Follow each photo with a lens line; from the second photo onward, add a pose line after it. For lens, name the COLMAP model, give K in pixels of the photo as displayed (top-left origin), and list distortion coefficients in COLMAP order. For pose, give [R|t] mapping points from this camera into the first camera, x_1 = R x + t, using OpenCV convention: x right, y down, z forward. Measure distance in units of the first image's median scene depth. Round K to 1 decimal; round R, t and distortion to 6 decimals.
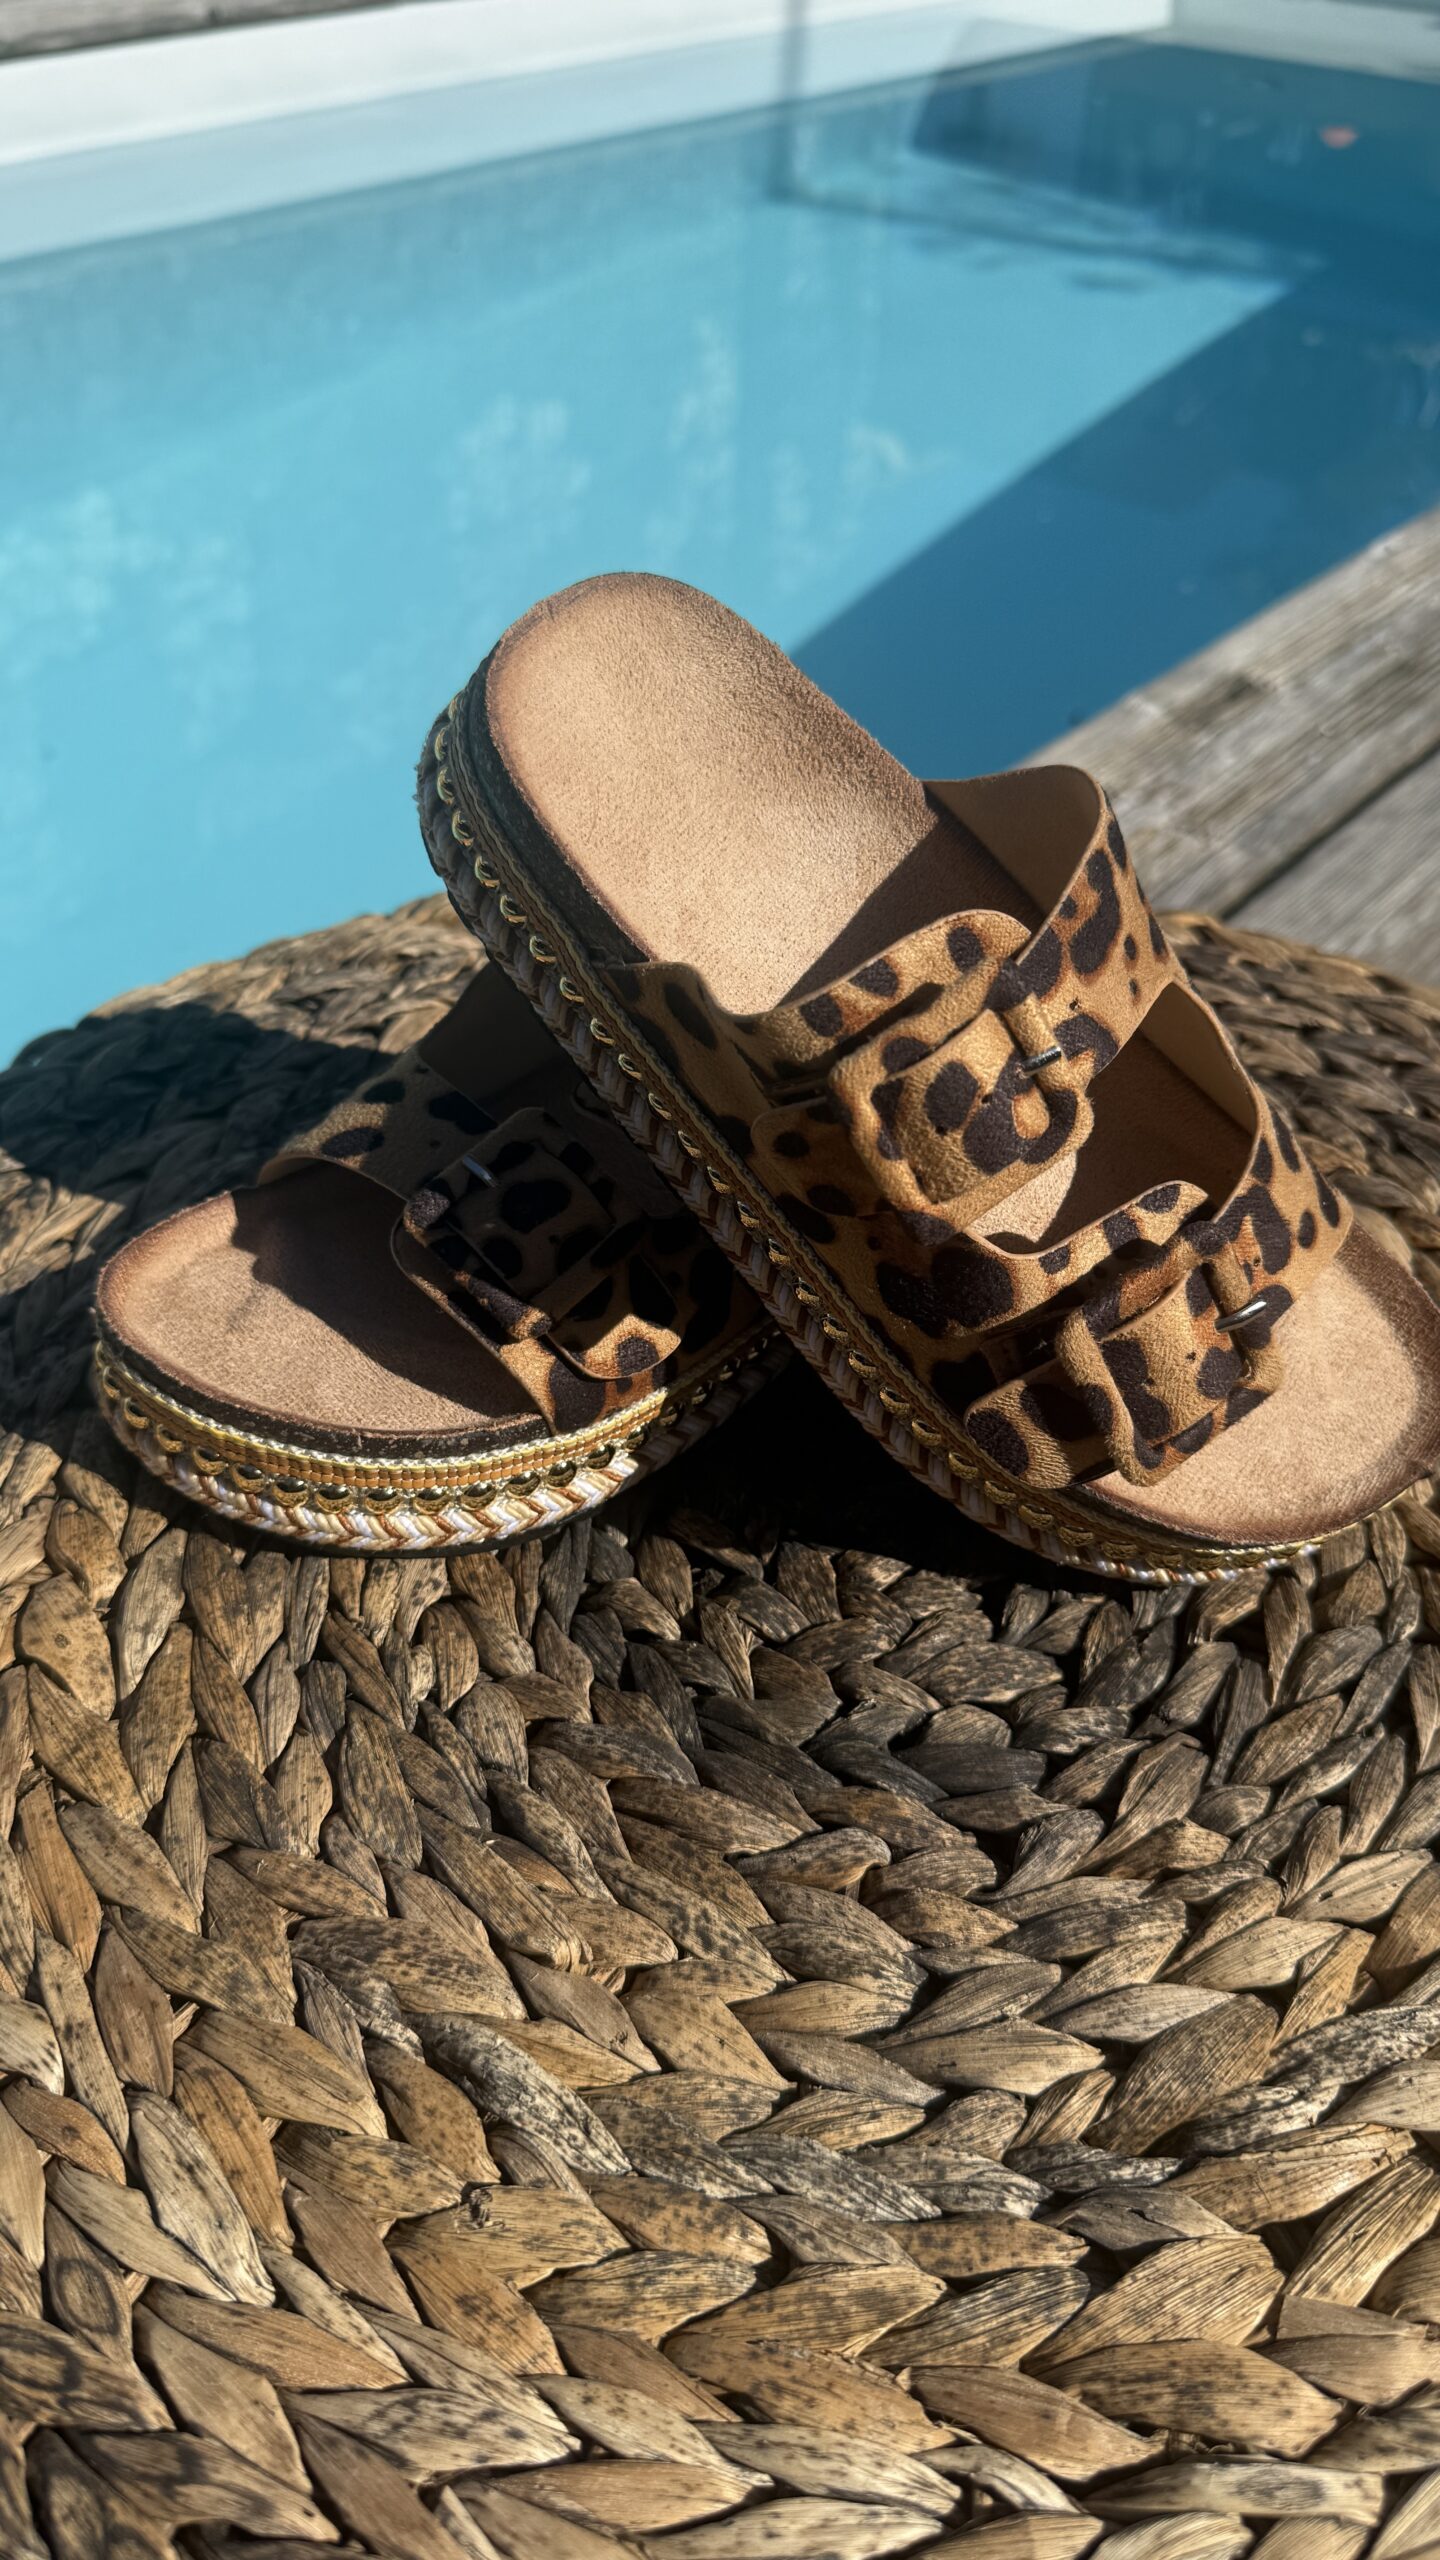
lens RADIAL K [[1859.9, 0, 704.9], [0, 1859.9, 1231.8], [0, 0, 1]] dist [0.002636, -0.050417]
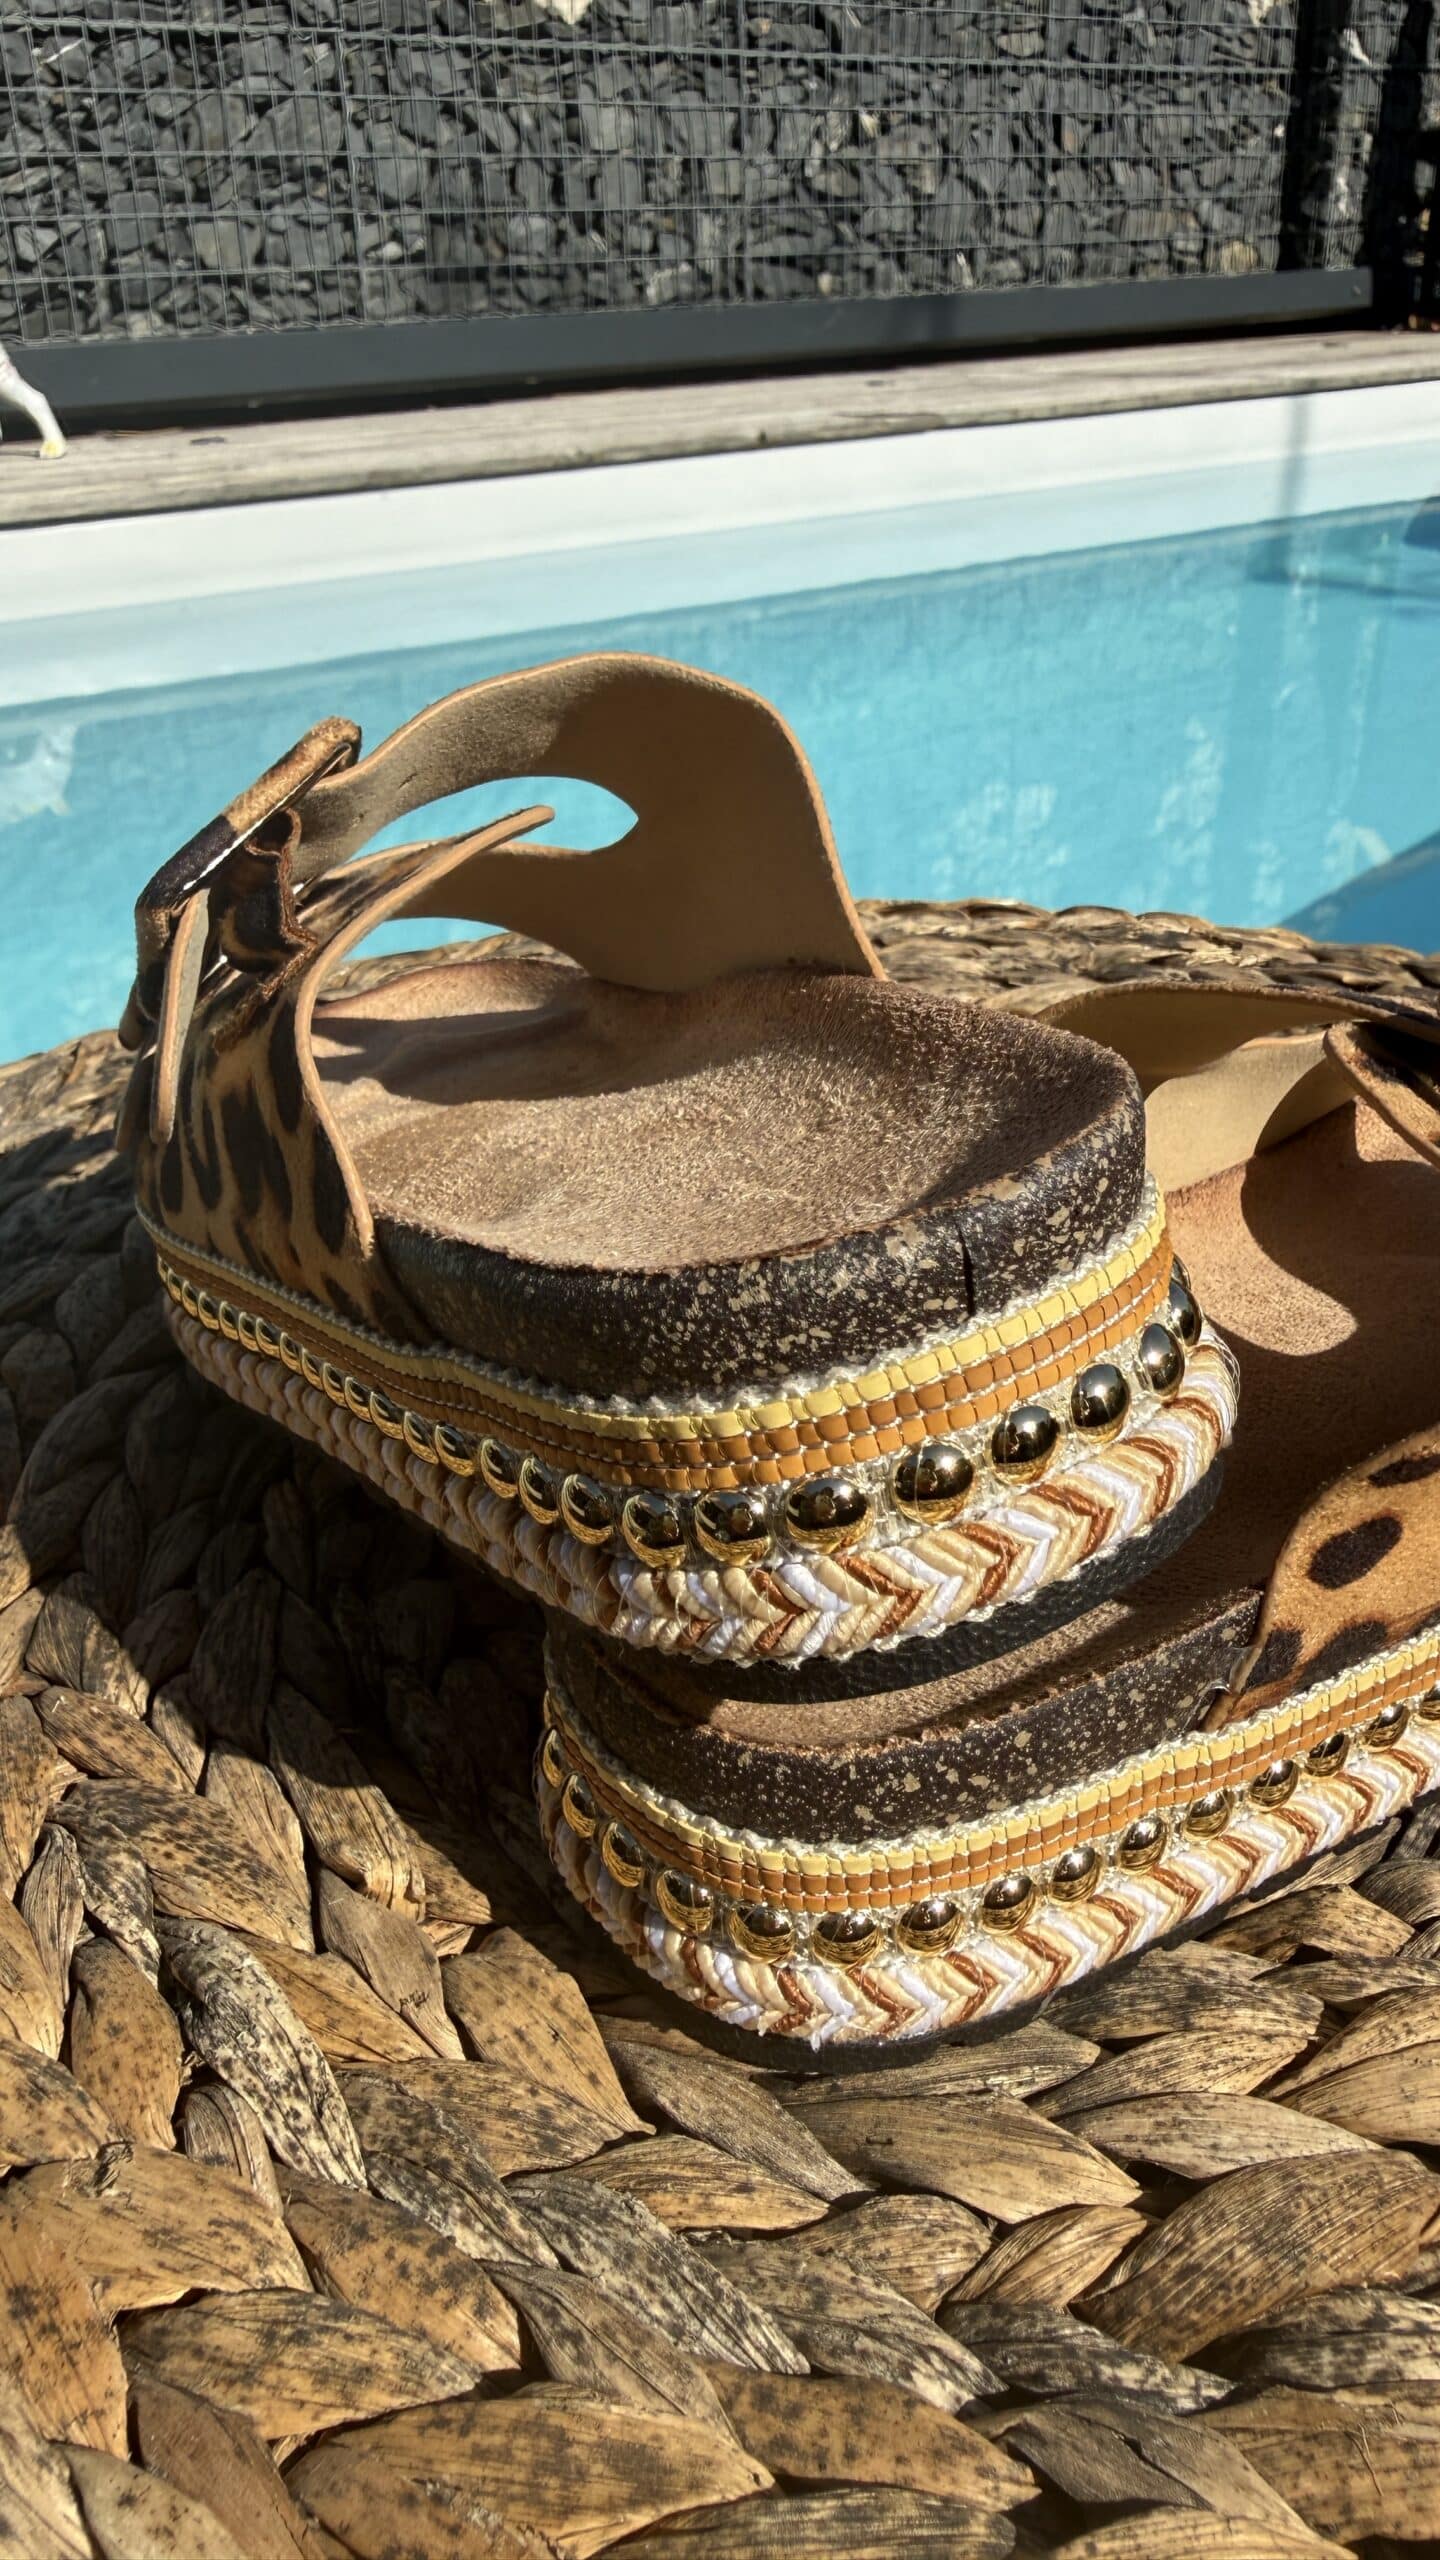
lens RADIAL K [[1824.1, 0, 722.3], [0, 1824.1, 1108.7], [0, 0, 1]] dist [0.001580, 0.005481]
pose [[0.966887, 0.076488, -0.243474, 0.206430], [-0.136998, 0.960477, -0.242312, 0.270834], [0.215317, 0.267644, 0.939151, 0.307737]]
